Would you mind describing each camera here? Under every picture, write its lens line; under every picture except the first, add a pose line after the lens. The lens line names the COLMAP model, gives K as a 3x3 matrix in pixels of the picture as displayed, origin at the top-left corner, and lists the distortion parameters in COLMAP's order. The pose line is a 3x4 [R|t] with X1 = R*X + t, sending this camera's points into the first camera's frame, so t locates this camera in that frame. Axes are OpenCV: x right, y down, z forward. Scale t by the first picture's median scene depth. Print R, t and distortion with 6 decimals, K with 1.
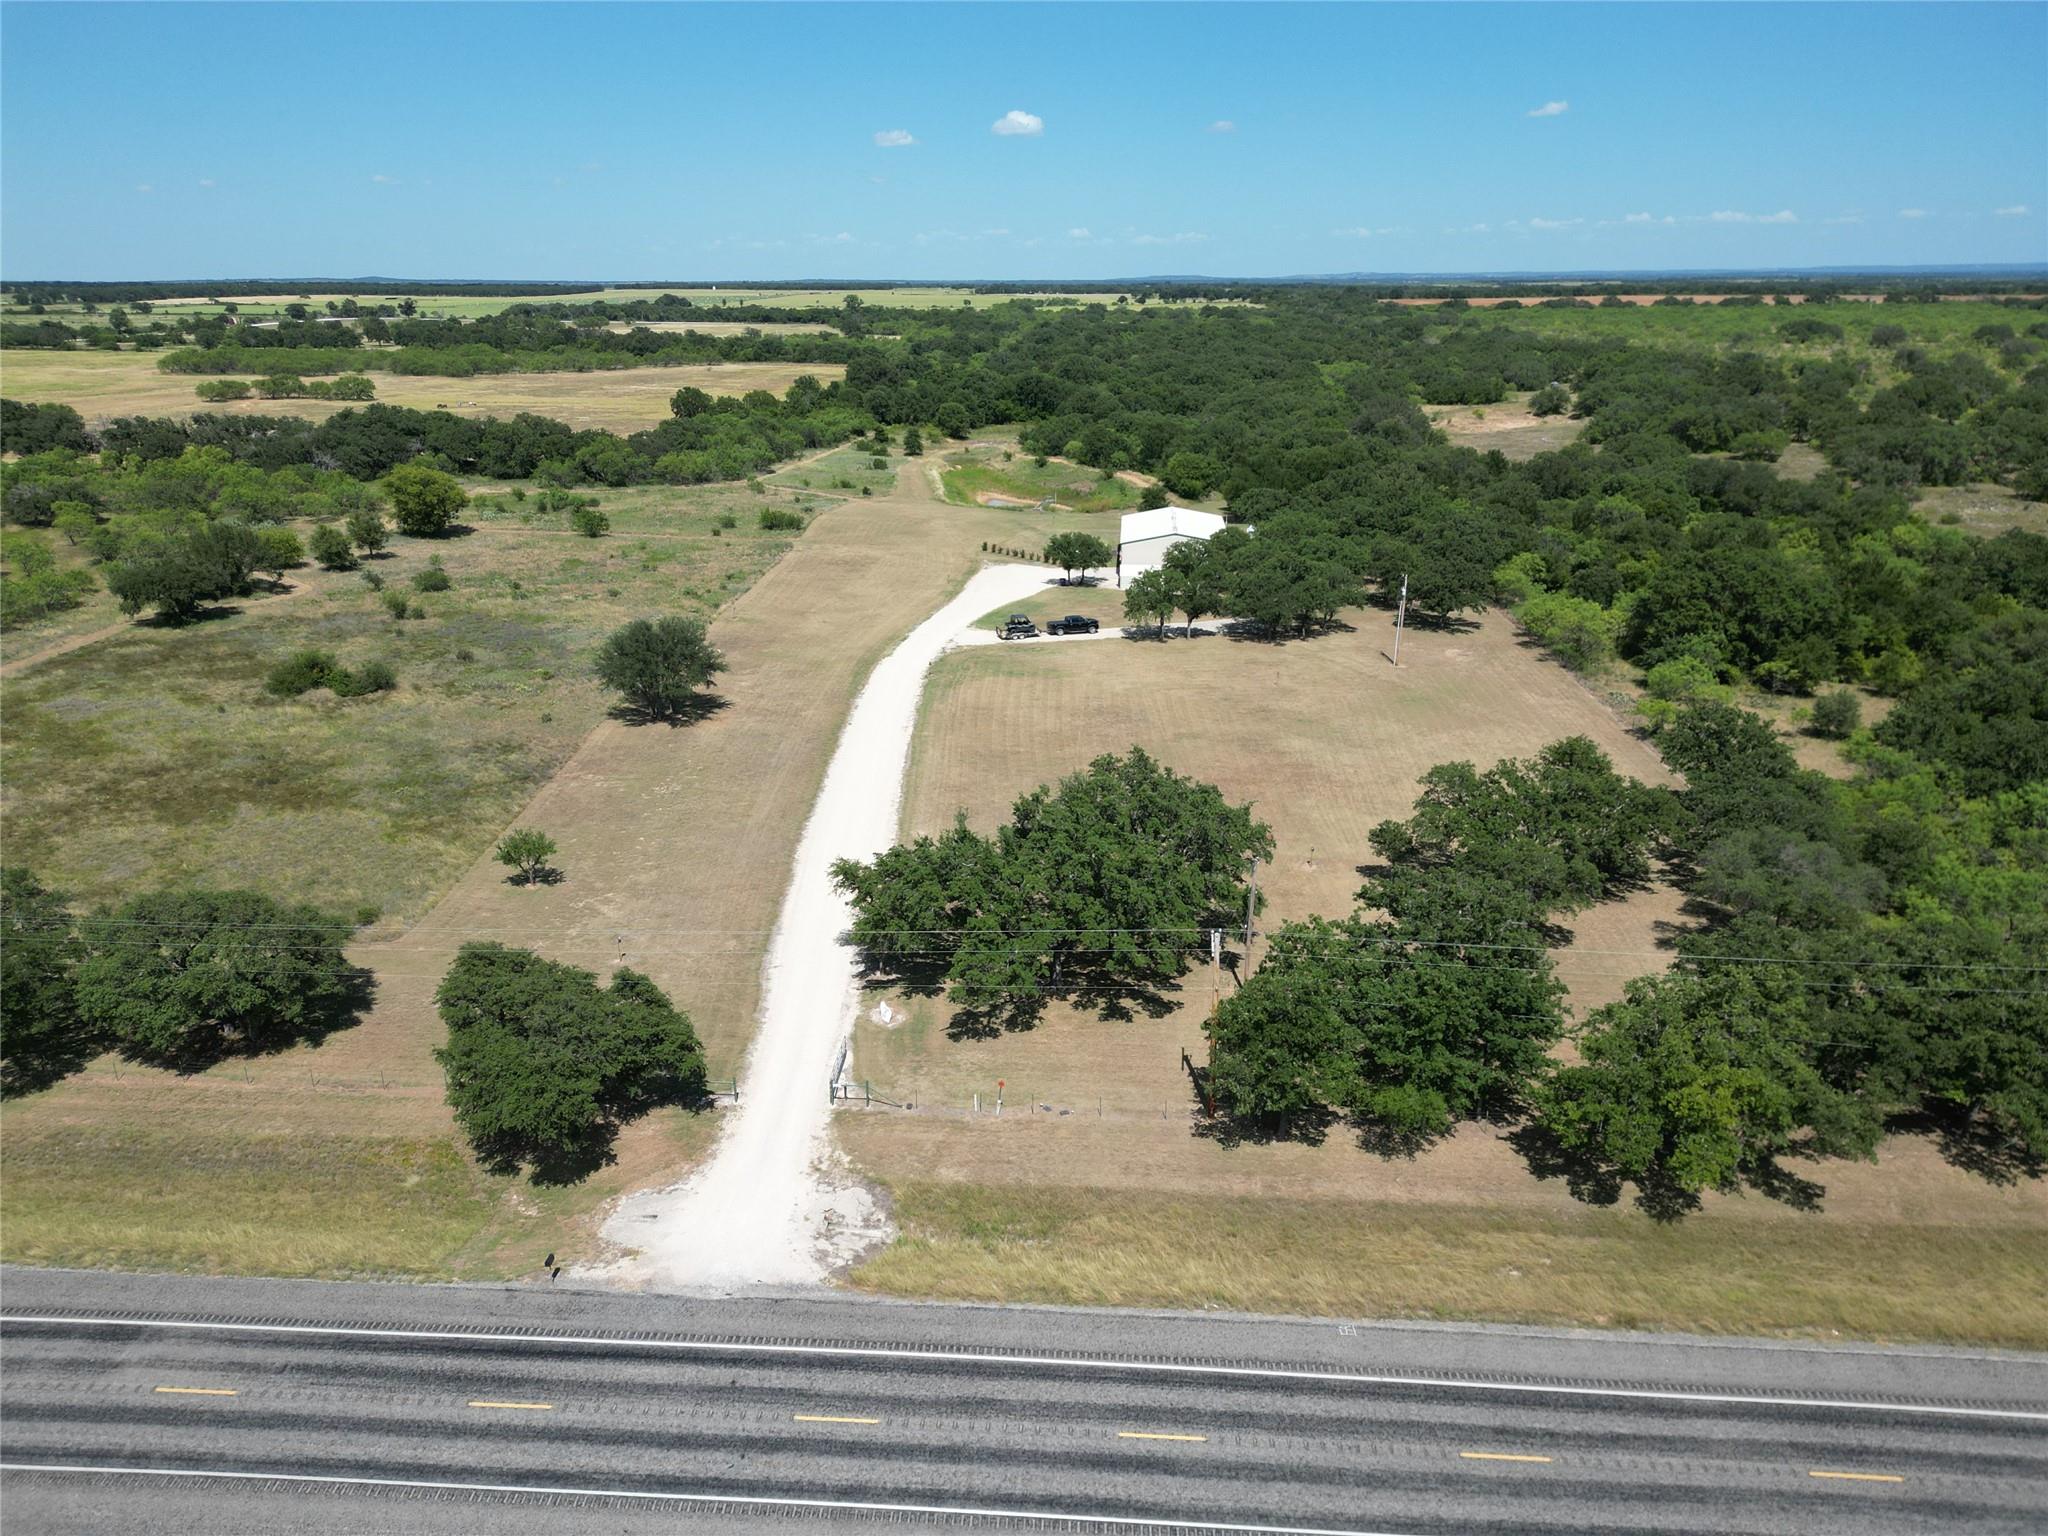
lens RADIAL K [[1430.5, 0, 1009.8], [0, 1430.5, 763.7], [0, 0, 1]] dist [0.045482, -0.039928]
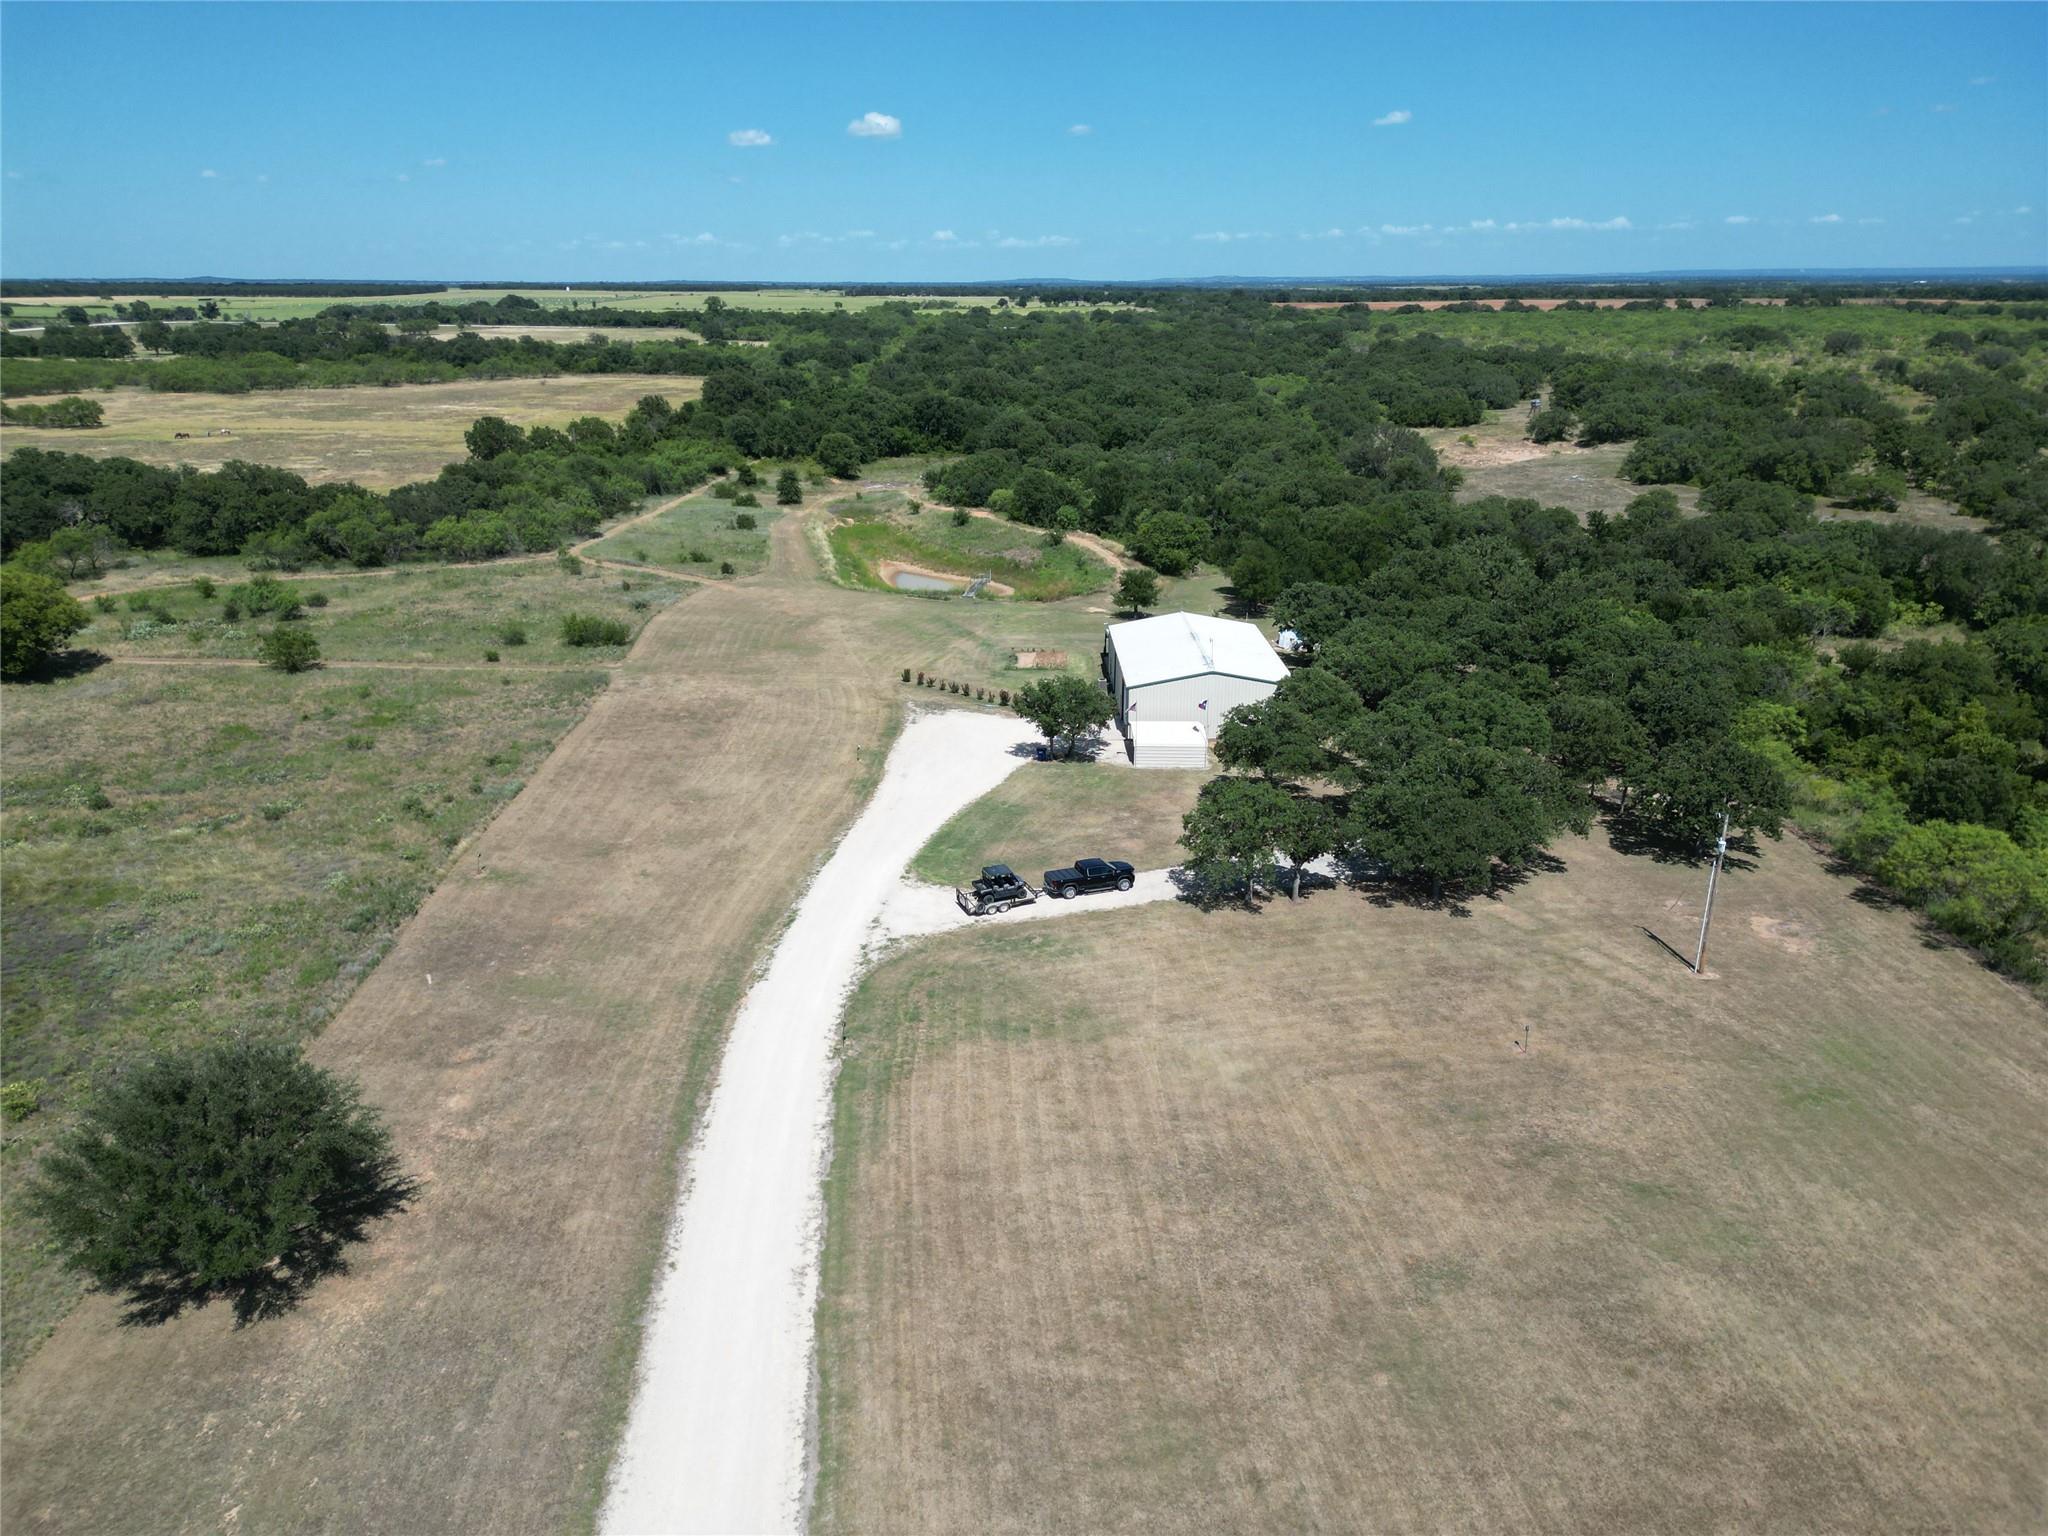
lens RADIAL K [[1430.5, 0, 1016.1], [0, 1430.5, 765.7], [0, 0, 1]] dist [0.045482, -0.039928]
pose [[0.995857, -0.026961, 0.086840, -0.011523], [0.026984, 0.999635, 0.000907, -0.049654], [-0.086833, 0.001440, 0.996222, 0.152283]]
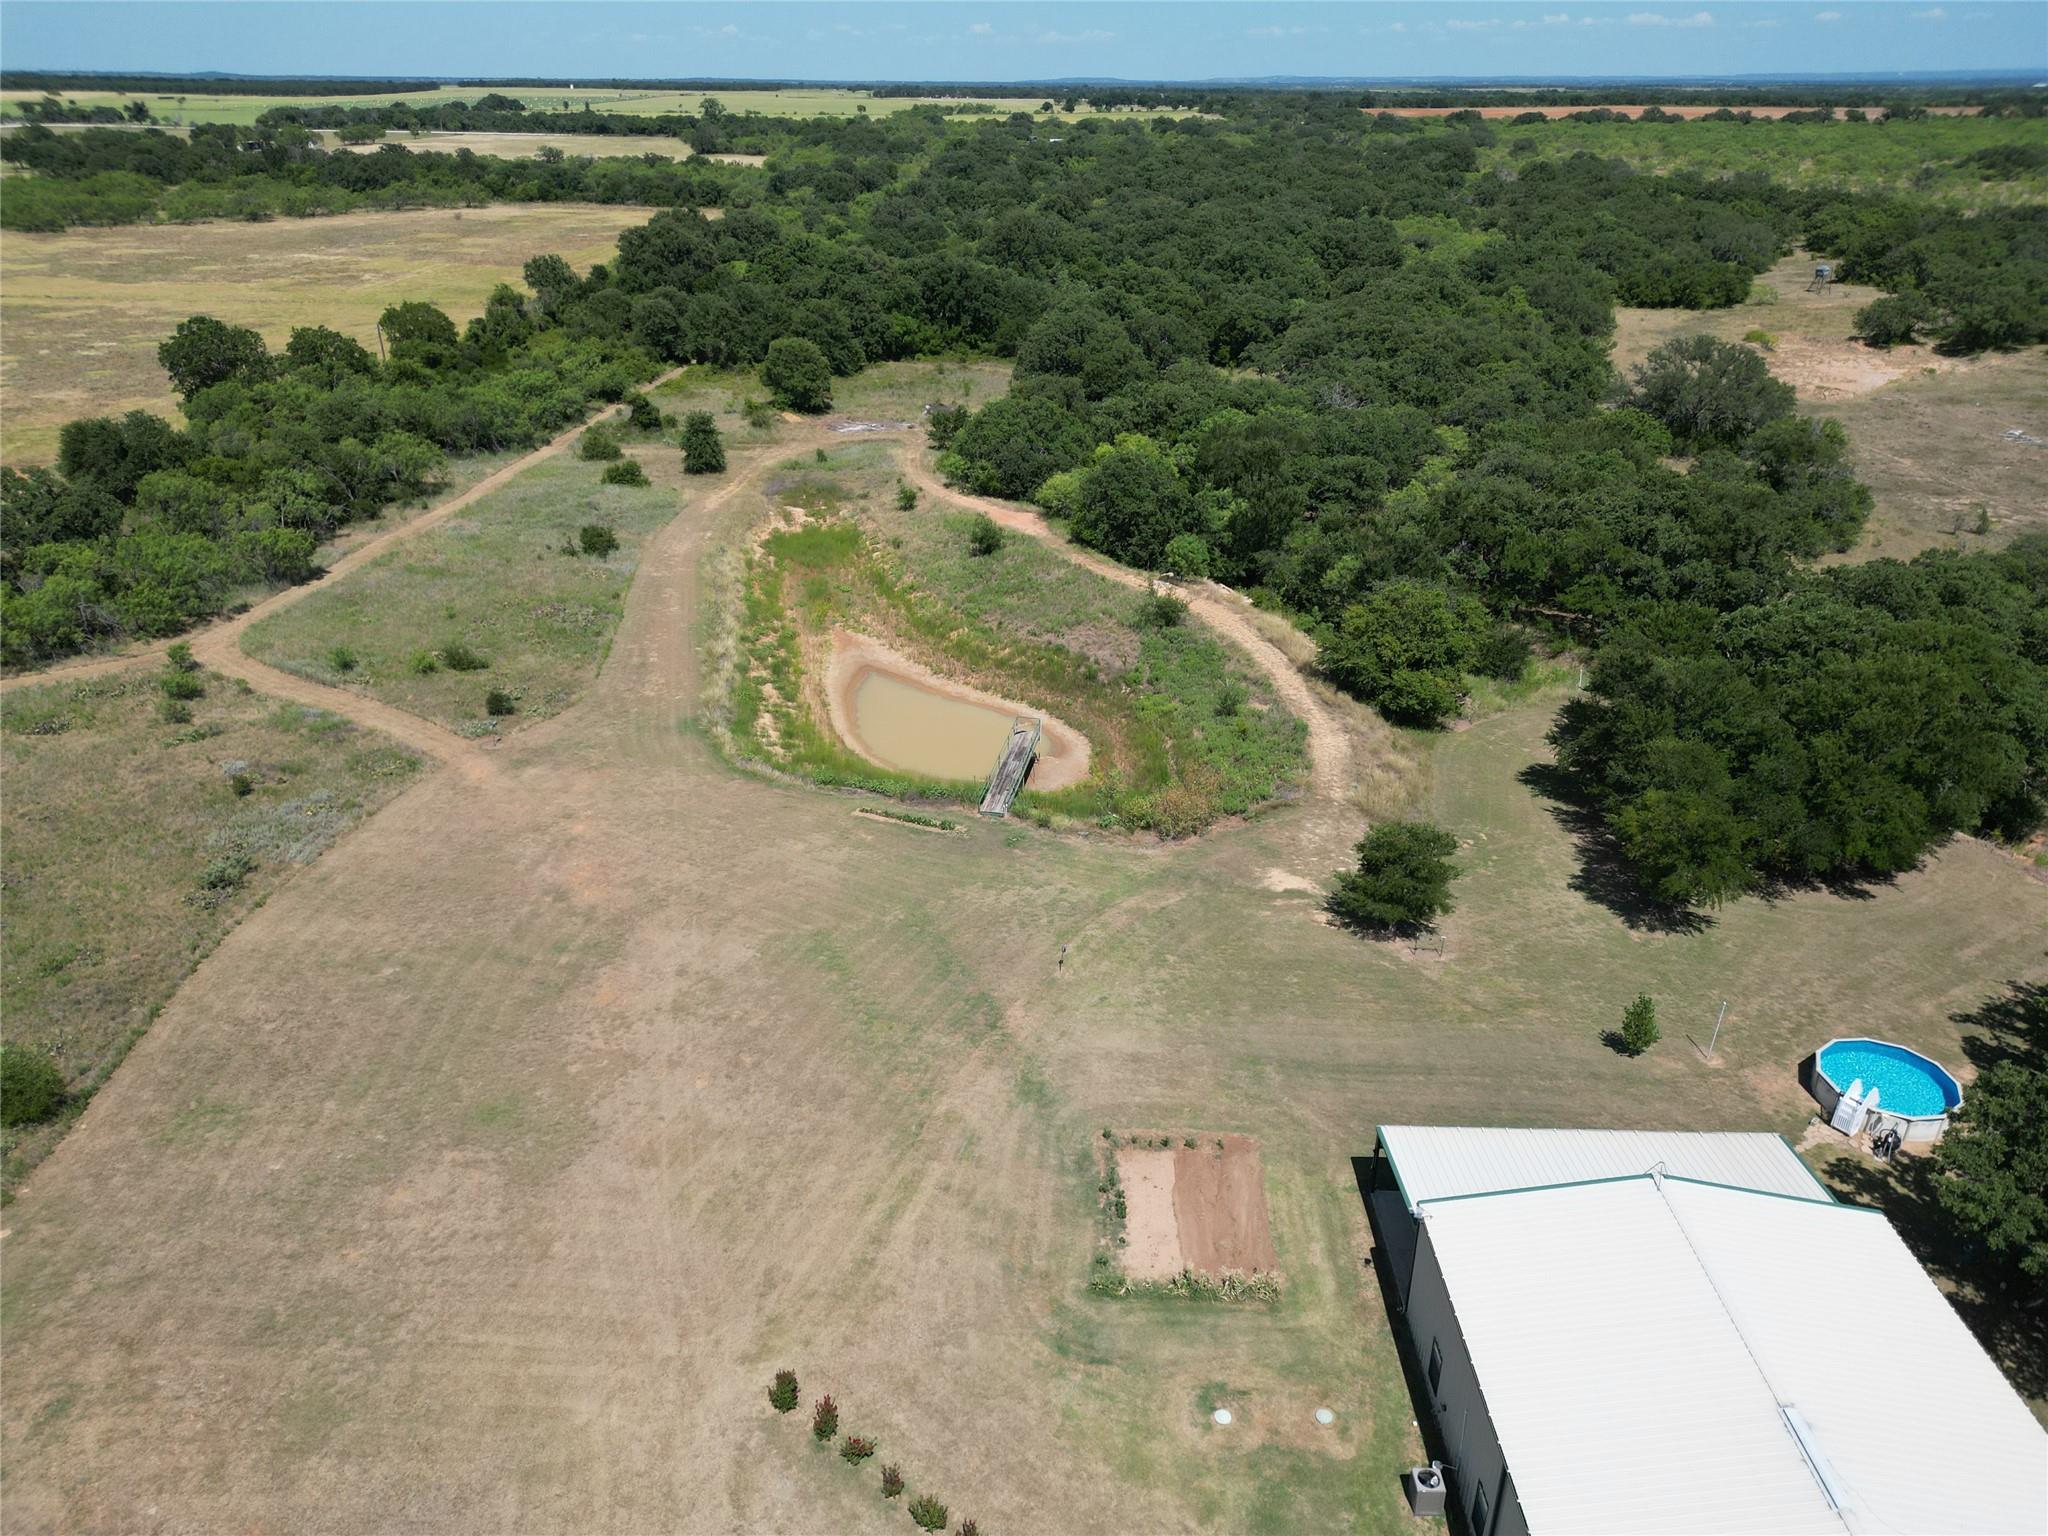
lens RADIAL K [[1430.5, 0, 1020.3], [0, 1430.5, 779.4], [0, 0, 1]] dist [0.045482, -0.039928]
pose [[0.997760, -0.022657, 0.062937, 0.002541], [0.014578, 0.991925, 0.125985, -0.120803], [-0.065283, -0.124785, 0.990034, 0.361582]]
